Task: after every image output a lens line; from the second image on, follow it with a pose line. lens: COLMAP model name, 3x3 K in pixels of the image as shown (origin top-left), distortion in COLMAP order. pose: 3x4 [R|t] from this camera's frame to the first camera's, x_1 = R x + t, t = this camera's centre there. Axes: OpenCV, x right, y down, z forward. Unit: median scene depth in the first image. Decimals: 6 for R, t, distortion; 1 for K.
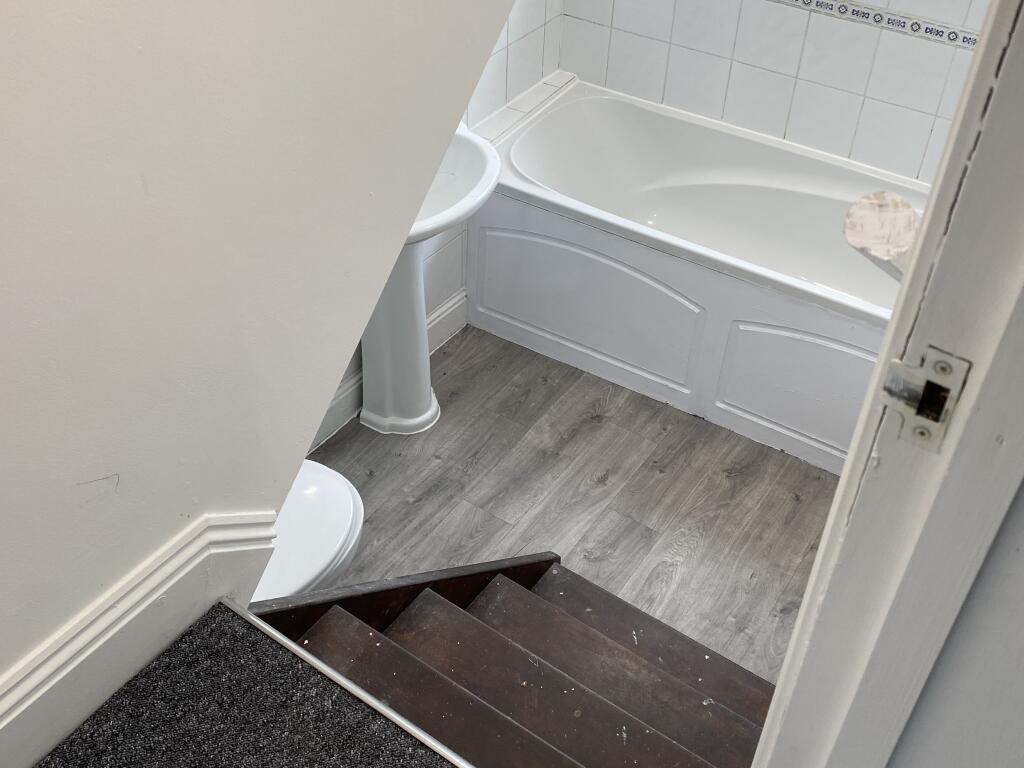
lens RADIAL K [[1119.1, 0, 512.0], [0, 1119.1, 384.0], [0, 0, 1]] dist [0.096118, -0.272590]
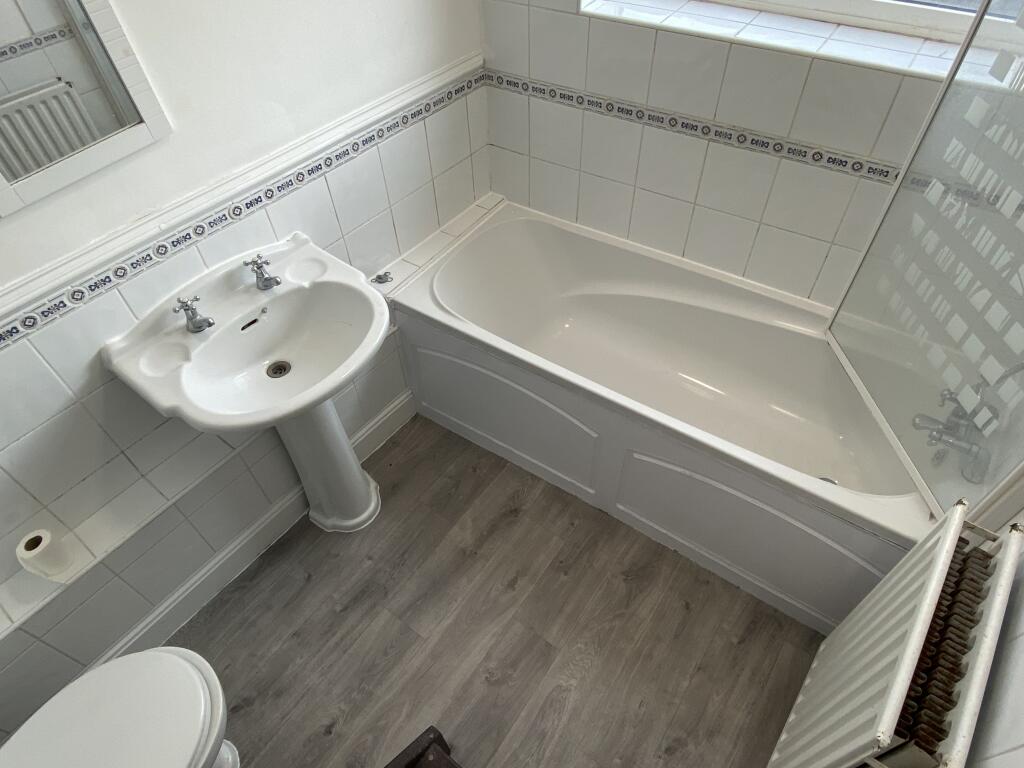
lens RADIAL K [[589.3, 0, 512.0], [0, 589.3, 384.0], [0, 0, 1]] dist [0.002317, -0.001820]
pose [[0.997669, -0.008717, -0.067676, 0.122863], [0.016892, 0.992487, 0.121180, -0.184799], [0.066111, -0.122041, 0.990321, 0.442605]]
